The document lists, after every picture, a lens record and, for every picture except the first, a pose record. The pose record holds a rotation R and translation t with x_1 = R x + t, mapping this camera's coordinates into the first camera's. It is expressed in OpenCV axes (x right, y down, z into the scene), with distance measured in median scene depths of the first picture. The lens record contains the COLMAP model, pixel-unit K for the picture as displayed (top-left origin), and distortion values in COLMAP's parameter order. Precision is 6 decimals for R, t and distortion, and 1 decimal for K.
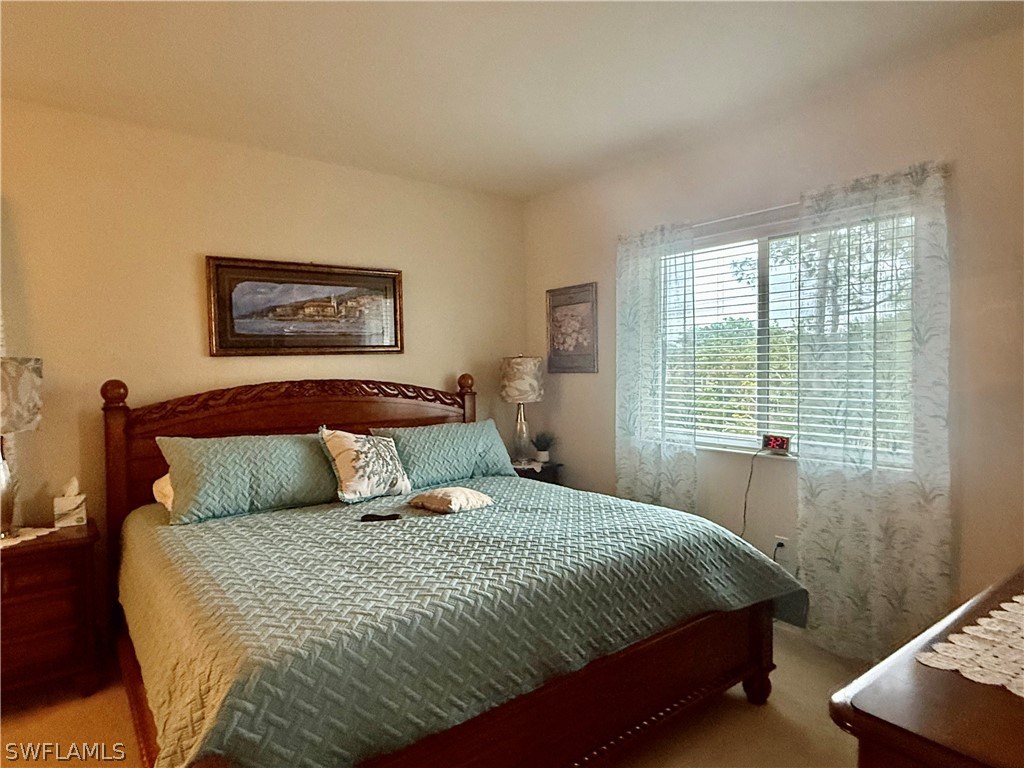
lens RADIAL K [[598.1, 0, 515.7], [0, 598.1, 382.0], [0, 0, 1]] dist [-0.000353, 0.000884]
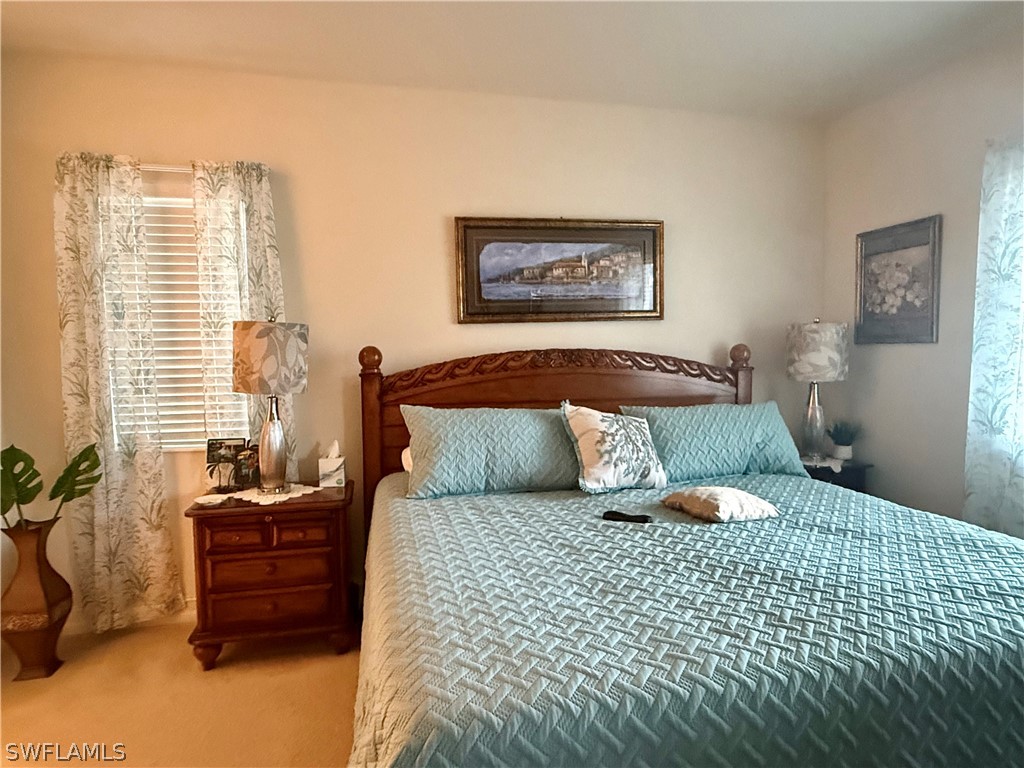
lens RADIAL K [[598.1, 0, 512.0], [0, 598.1, 386.4], [0, 0, 1]] dist [-0.000353, 0.000884]
pose [[0.905262, 0.032166, -0.423633, -0.025082], [-0.012960, 0.998756, 0.048140, 0.011734], [0.424655, -0.038090, 0.904554, 0.180593]]
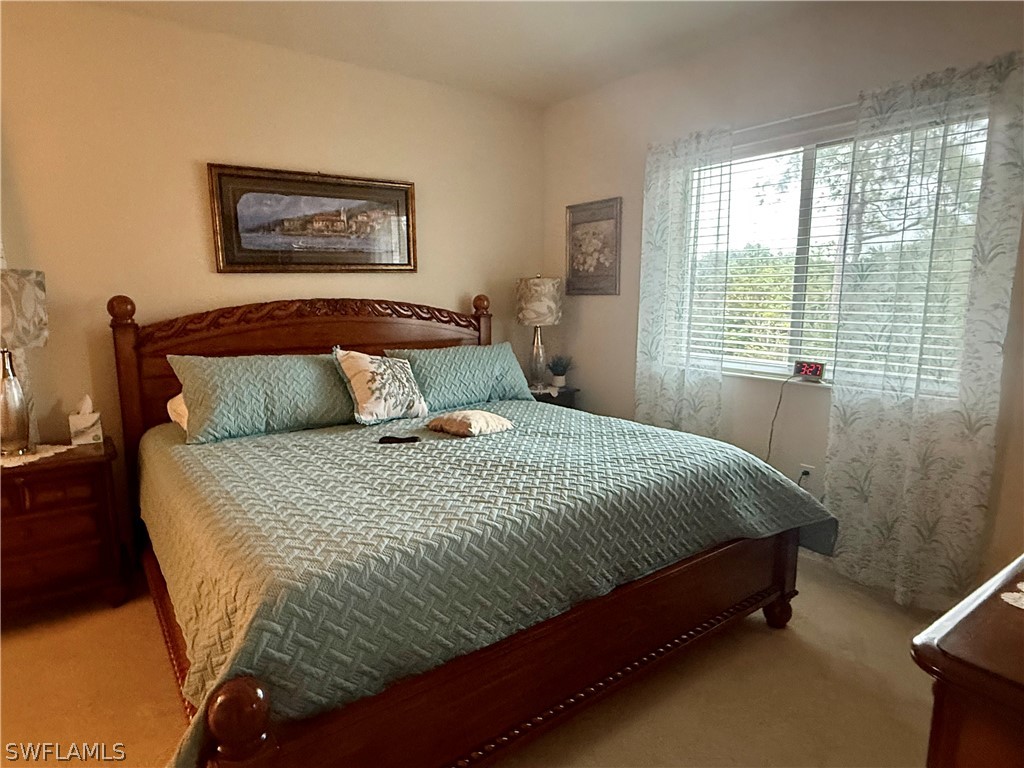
lens RADIAL K [[598.1, 0, 508.5], [0, 598.1, 385.7], [0, 0, 1]] dist [-0.000353, 0.000884]
pose [[0.999683, 0.012681, -0.021764, -0.023123], [-0.009777, 0.991634, 0.128707, 0.009864], [0.023214, -0.128453, 0.991444, 0.040513]]
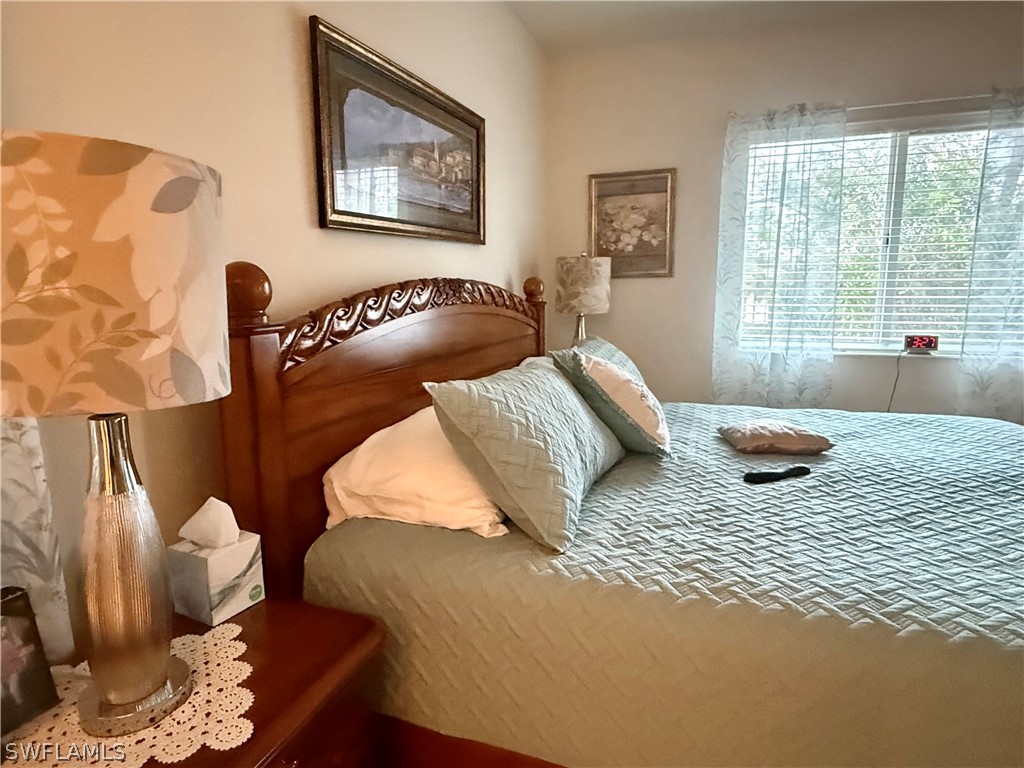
lens RADIAL K [[598.1, 0, 504.1], [0, 598.1, 379.3], [0, 0, 1]] dist [-0.000353, 0.000884]
pose [[0.853957, -0.076841, 0.514639, -0.708755], [0.014467, 0.992160, 0.124136, 0.027828], [-0.520143, -0.098561, 0.848373, 0.509108]]
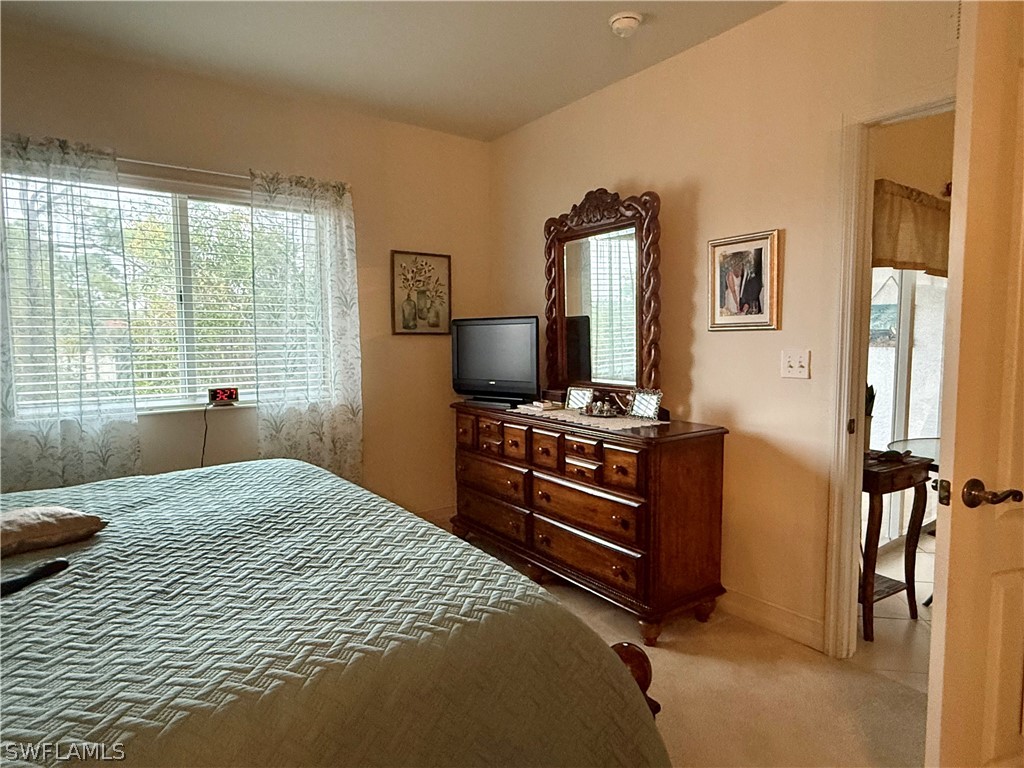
lens RADIAL K [[598.1, 0, 516.5], [0, 598.1, 382.4], [0, 0, 1]] dist [-0.000353, 0.000884]
pose [[0.017605, -0.068506, 0.997495, -0.634038], [0.033720, 0.997123, 0.067885, 0.024695], [-0.999276, 0.032440, 0.019864, 0.461003]]
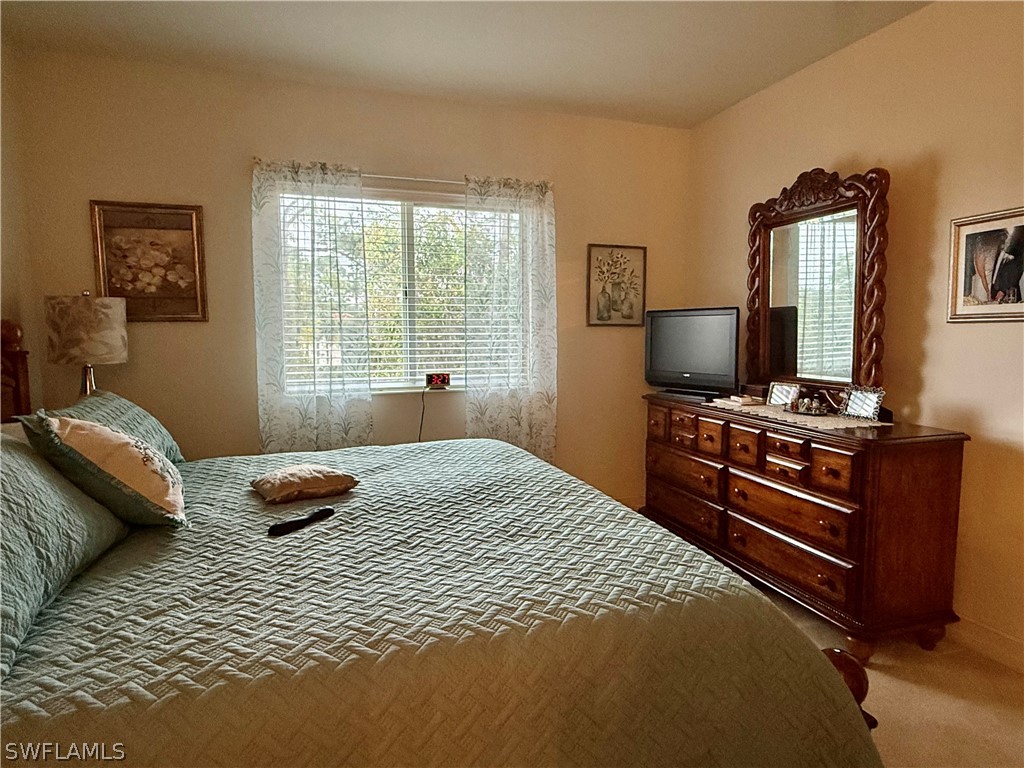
lens RADIAL K [[598.1, 0, 515.0], [0, 598.1, 381.4], [0, 0, 1]] dist [-0.000353, 0.000884]
pose [[0.320209, -0.075451, 0.944338, -0.661987], [0.026112, 0.997148, 0.070816, 0.024934], [-0.946987, 0.001982, 0.321266, 0.475230]]
